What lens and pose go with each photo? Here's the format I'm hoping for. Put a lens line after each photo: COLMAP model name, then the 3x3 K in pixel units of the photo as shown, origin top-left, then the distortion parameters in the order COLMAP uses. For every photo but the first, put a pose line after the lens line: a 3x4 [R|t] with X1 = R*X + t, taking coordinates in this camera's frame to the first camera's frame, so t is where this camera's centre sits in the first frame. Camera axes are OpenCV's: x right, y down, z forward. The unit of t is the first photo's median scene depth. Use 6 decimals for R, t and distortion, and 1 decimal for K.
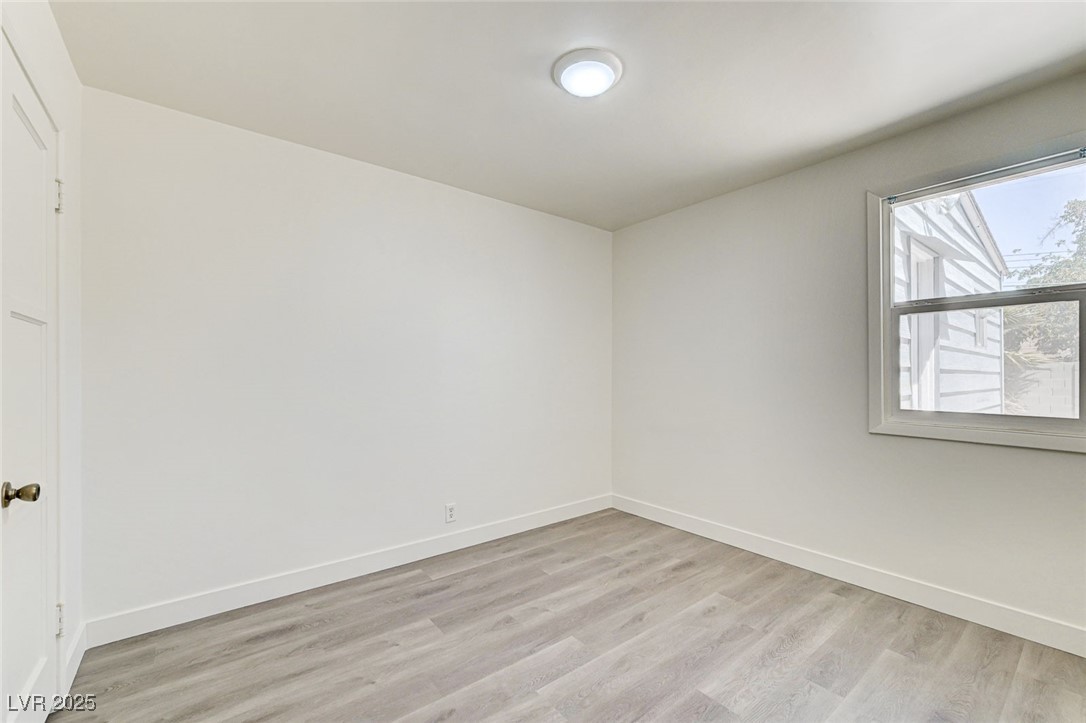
lens RADIAL K [[440.2, 0, 542.9], [0, 440.2, 363.6], [0, 0, 1]] dist [-0.000832, 0.000046]
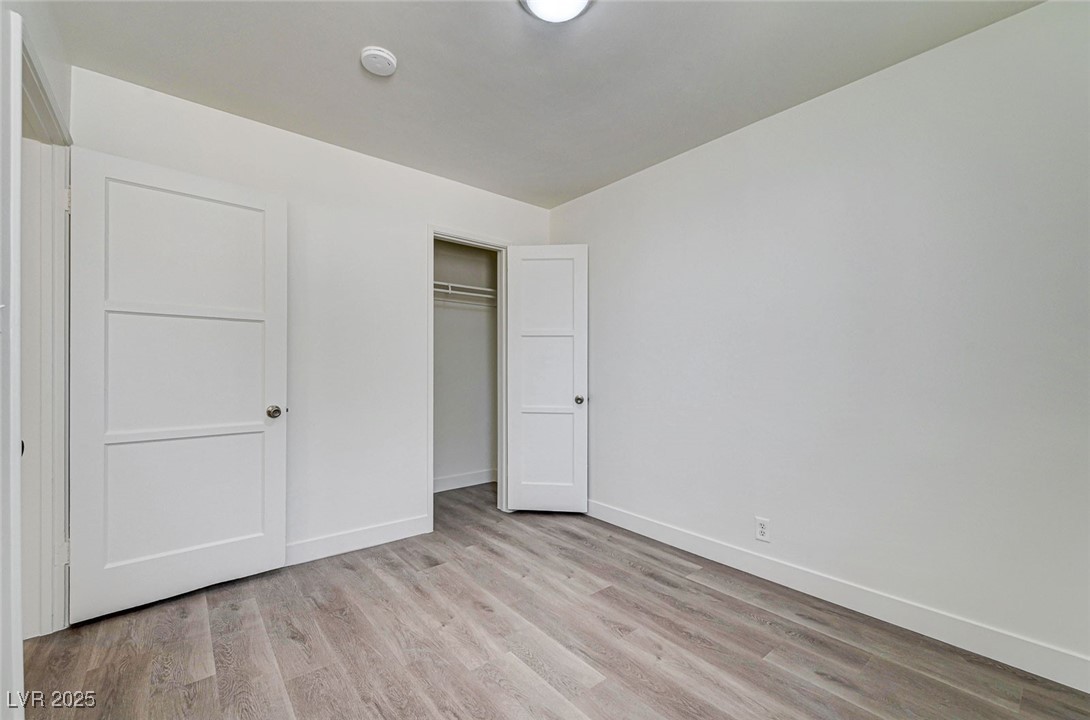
lens RADIAL K [[447.5, 0, 545.0], [0, 447.5, 360.0], [0, 0, 1]] dist [-0.001049, -0.000089]
pose [[0.037695, -0.014210, -0.999188, 0.807780], [0.019365, 0.999722, -0.013487, 0.050461], [0.999102, -0.018841, 0.037959, 0.802381]]
